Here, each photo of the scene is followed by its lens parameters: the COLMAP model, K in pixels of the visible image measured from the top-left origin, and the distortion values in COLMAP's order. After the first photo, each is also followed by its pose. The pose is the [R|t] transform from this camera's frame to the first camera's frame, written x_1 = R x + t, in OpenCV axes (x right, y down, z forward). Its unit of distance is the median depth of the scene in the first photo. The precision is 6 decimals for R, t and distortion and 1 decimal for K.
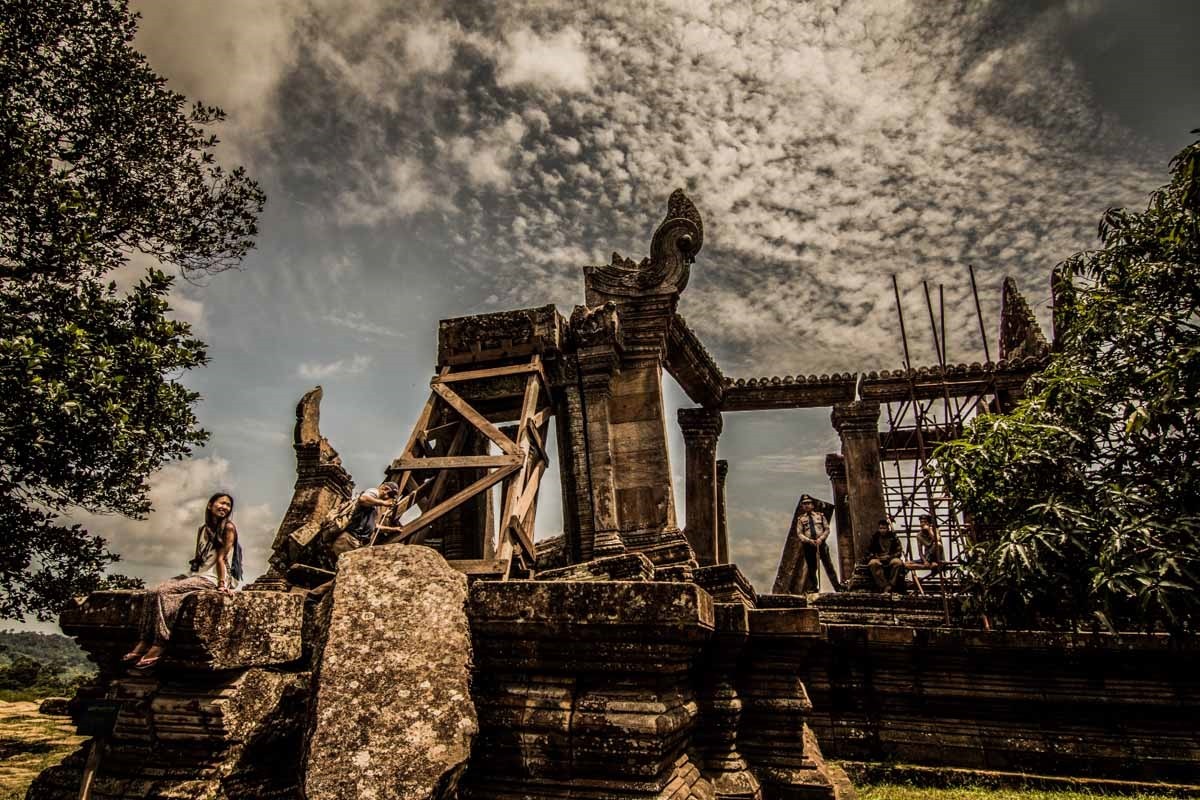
lens RADIAL K [[603.0, 0, 600.1], [0, 603.0, 390.4], [0, 0, 1]] dist [0.000538, -0.017324]
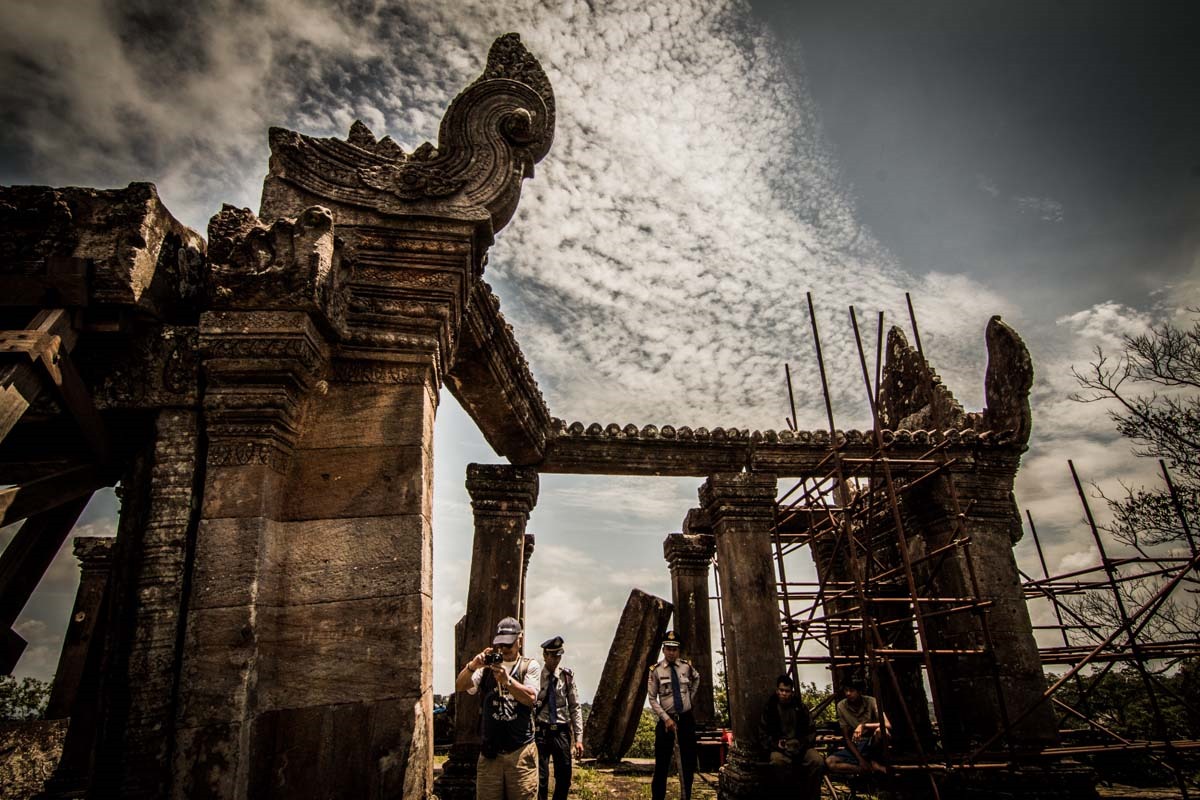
lens RADIAL K [[603.0, 0, 600.1], [0, 603.0, 390.4], [0, 0, 1]] dist [0.000538, -0.017324]
pose [[0.941806, 0.105697, 0.319108, 0.073190], [-0.088843, 0.993792, -0.066962, -0.017270], [-0.324204, 0.034714, 0.945350, 0.539610]]
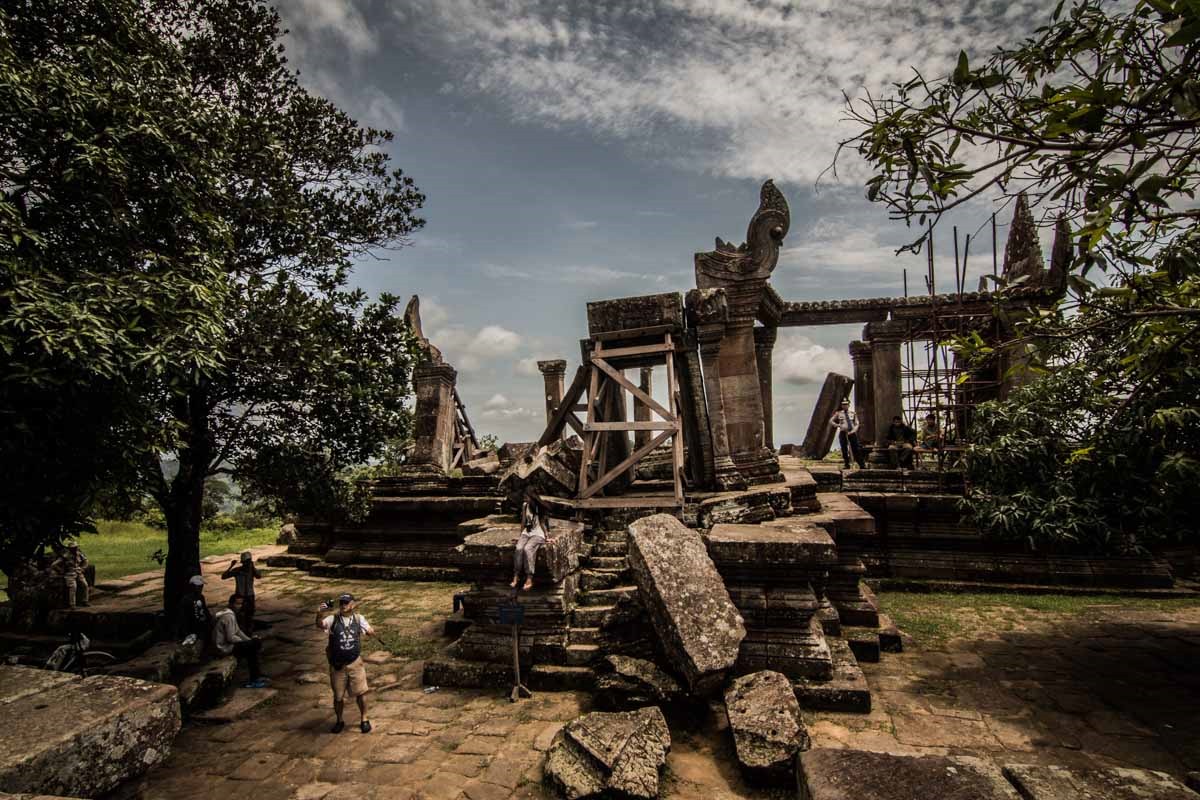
lens RADIAL K [[603.0, 0, 600.1], [0, 603.0, 390.4], [0, 0, 1]] dist [0.000538, -0.017324]
pose [[0.998639, -0.049474, 0.016511, -0.262648], [0.041602, 0.946522, 0.319945, -0.346811], [-0.031457, -0.318823, 0.947292, -0.289366]]
